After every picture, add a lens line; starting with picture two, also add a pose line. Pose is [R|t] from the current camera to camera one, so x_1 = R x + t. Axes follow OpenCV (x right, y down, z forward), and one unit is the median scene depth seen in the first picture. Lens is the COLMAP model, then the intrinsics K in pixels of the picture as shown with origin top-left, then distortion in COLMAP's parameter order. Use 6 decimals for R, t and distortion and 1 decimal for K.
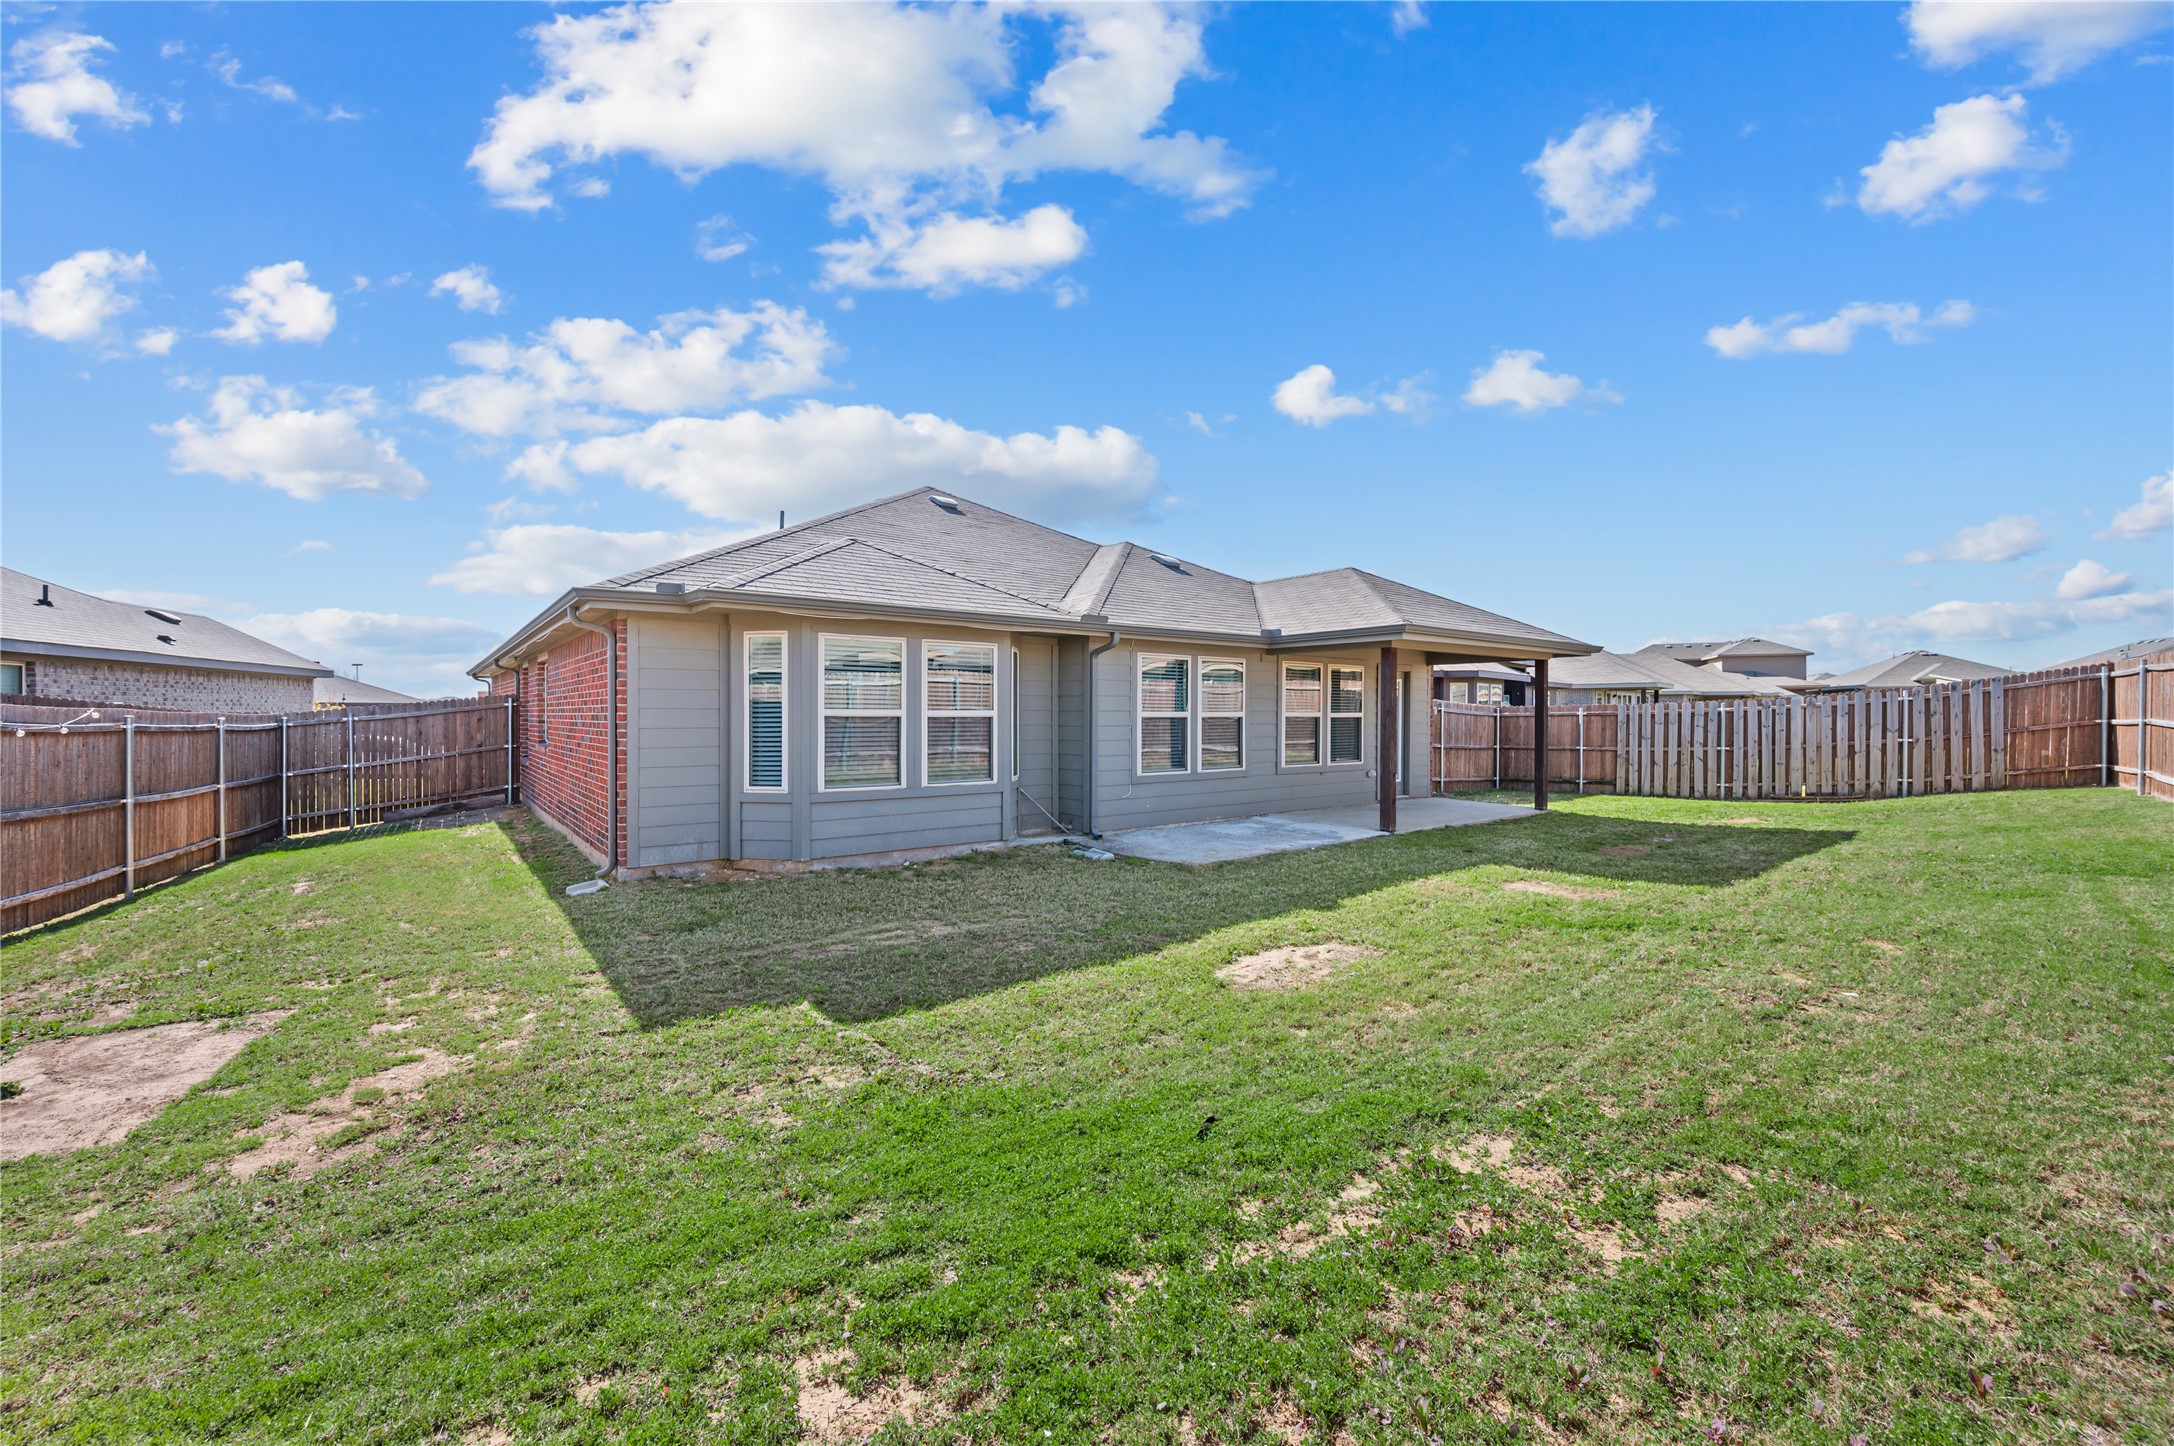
lens RADIAL K [[872.3, 0, 1084.6], [0, 872.3, 721.4], [0, 0, 1]] dist [0.001235, 0.000039]
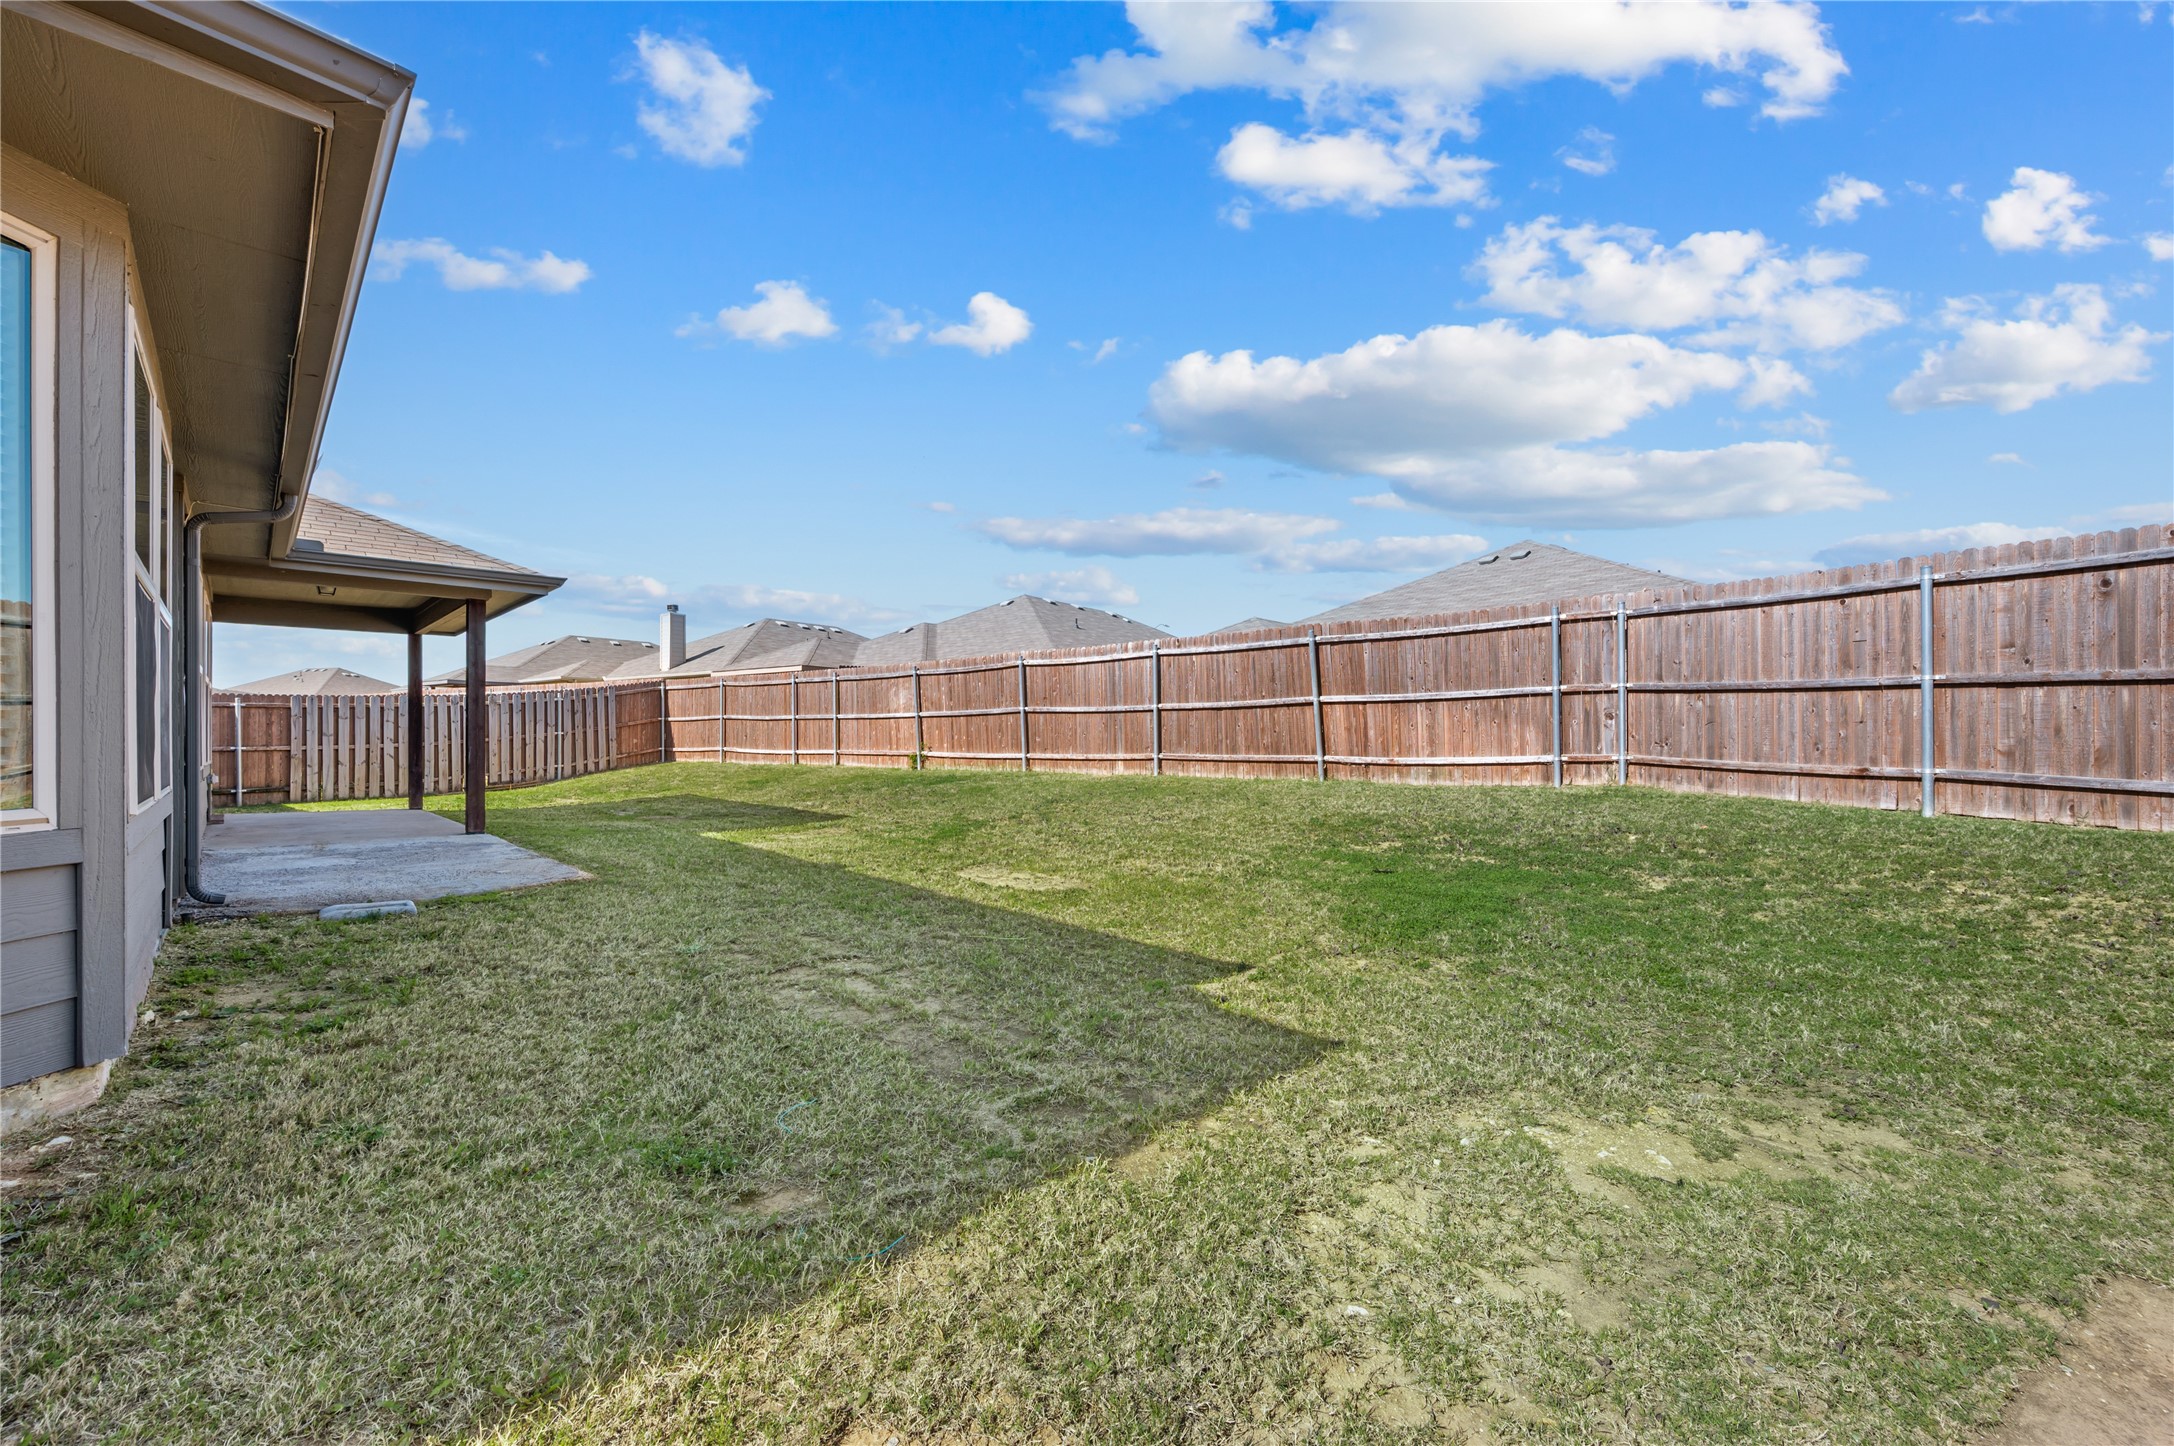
lens RADIAL K [[872.3, 0, 1090.9], [0, 872.3, 730.5], [0, 0, 1]] dist [0.001235, 0.000039]
pose [[-0.137339, 0.011427, 0.990458, -0.389306], [0.013993, 0.999856, -0.009596, 0.039839], [-0.990425, 0.012541, -0.137479, 0.429838]]
